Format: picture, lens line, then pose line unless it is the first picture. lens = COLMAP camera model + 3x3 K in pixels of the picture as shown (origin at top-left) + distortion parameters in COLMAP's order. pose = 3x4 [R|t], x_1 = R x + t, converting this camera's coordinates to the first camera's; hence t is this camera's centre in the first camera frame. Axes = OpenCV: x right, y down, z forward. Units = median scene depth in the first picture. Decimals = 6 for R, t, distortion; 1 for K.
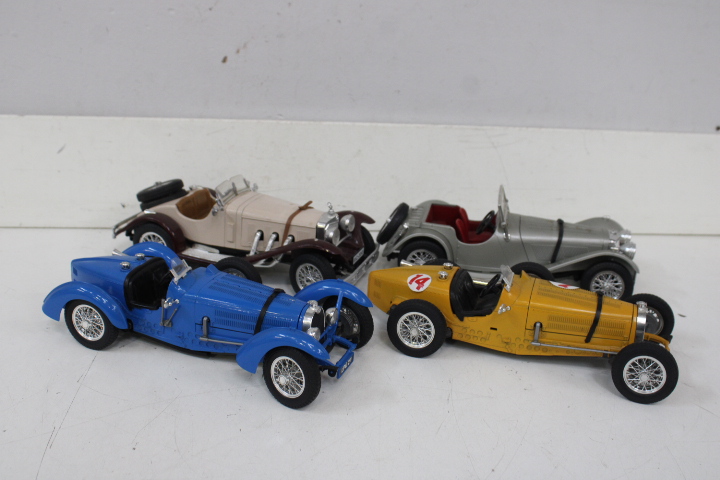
lens RADIAL K [[824.5, 0, 360.0], [0, 824.5, 240.0], [0, 0, 1]] dist [-0.065699, 0.035947]
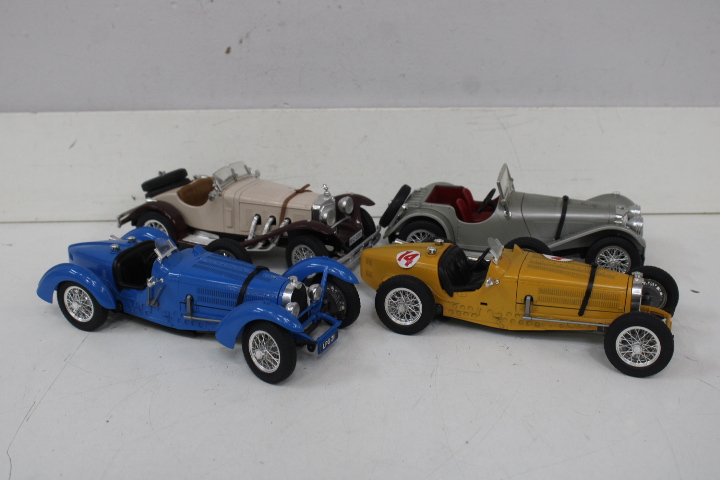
lens RADIAL K [[824.5, 0, 360.0], [0, 824.5, 240.0], [0, 0, 1]] dist [-0.065699, 0.035947]
pose [[0.995686, -0.025334, -0.089258, 0.092920], [0.023757, 0.999543, -0.018688, 0.041653], [0.089690, 0.016487, 0.995833, 0.014948]]
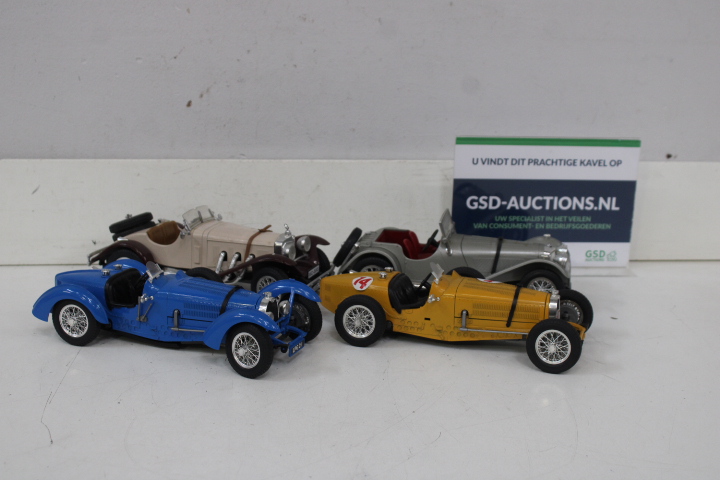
lens RADIAL K [[1122.6, 0, 360.0], [0, 1122.6, 240.0], [0, 0, 1]] dist [0.040594, -0.045384]
pose [[0.999518, -0.029783, -0.008799, 0.075656], [0.028451, 0.991747, -0.125011, 0.168827], [0.012450, 0.124701, 0.992116, -0.498292]]
